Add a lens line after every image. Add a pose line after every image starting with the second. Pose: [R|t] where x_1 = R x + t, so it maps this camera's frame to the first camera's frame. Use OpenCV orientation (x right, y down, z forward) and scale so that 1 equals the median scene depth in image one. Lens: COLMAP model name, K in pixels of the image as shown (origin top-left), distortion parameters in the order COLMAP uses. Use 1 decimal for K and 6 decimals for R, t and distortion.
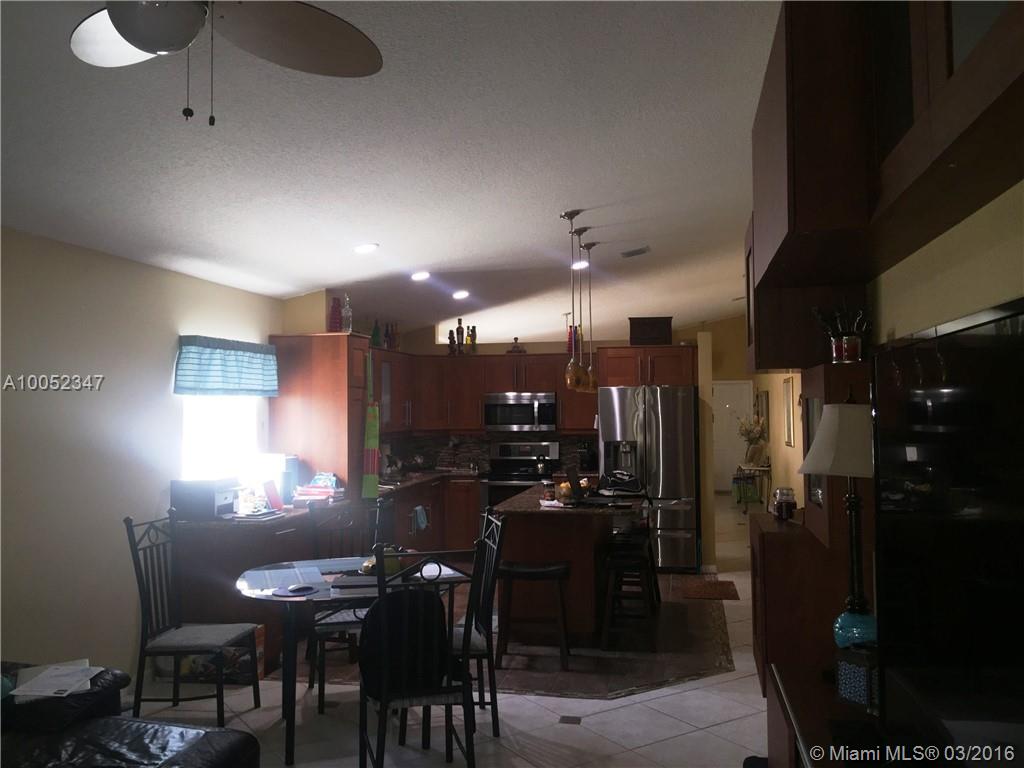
lens RADIAL K [[870.0, 0, 511.8], [0, 870.0, 355.6], [0, 0, 1]] dist [0.001967, 0.000088]
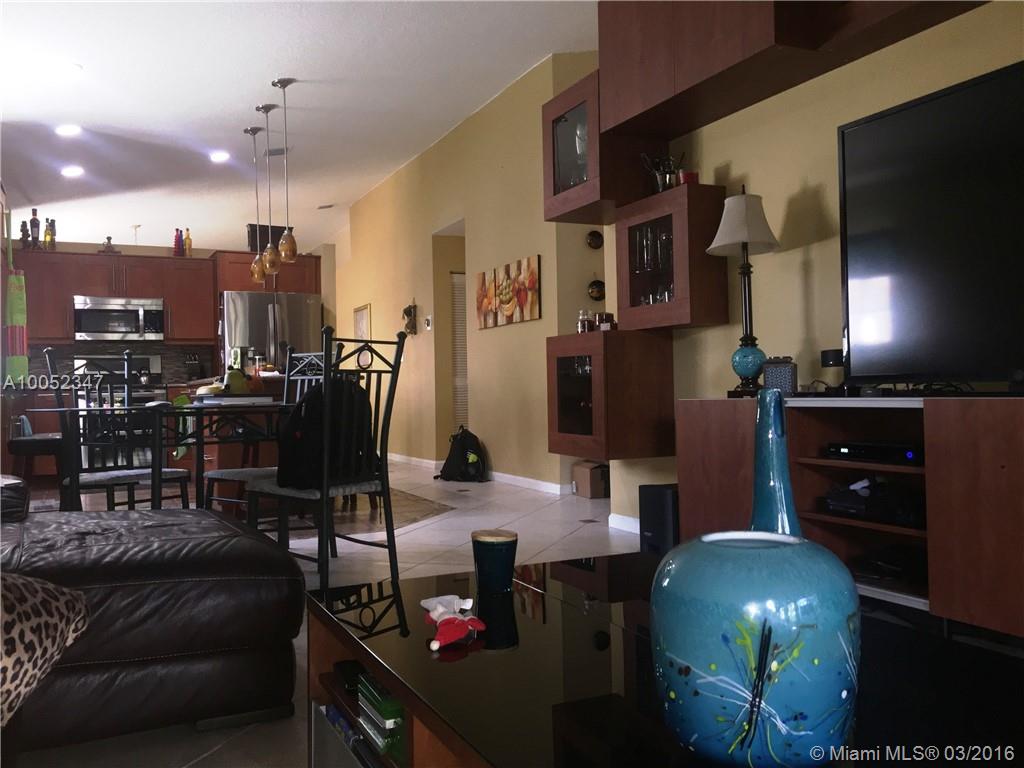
lens RADIAL K [[865.7, 0, 512.0], [0, 865.7, 384.0], [0, 0, 1]] dist [0.036413, 0.002161]
pose [[0.794525, -0.006552, 0.607196, -0.217344], [-0.020609, 0.999075, 0.037748, 0.089422], [-0.606882, -0.042505, 0.793655, 0.034755]]
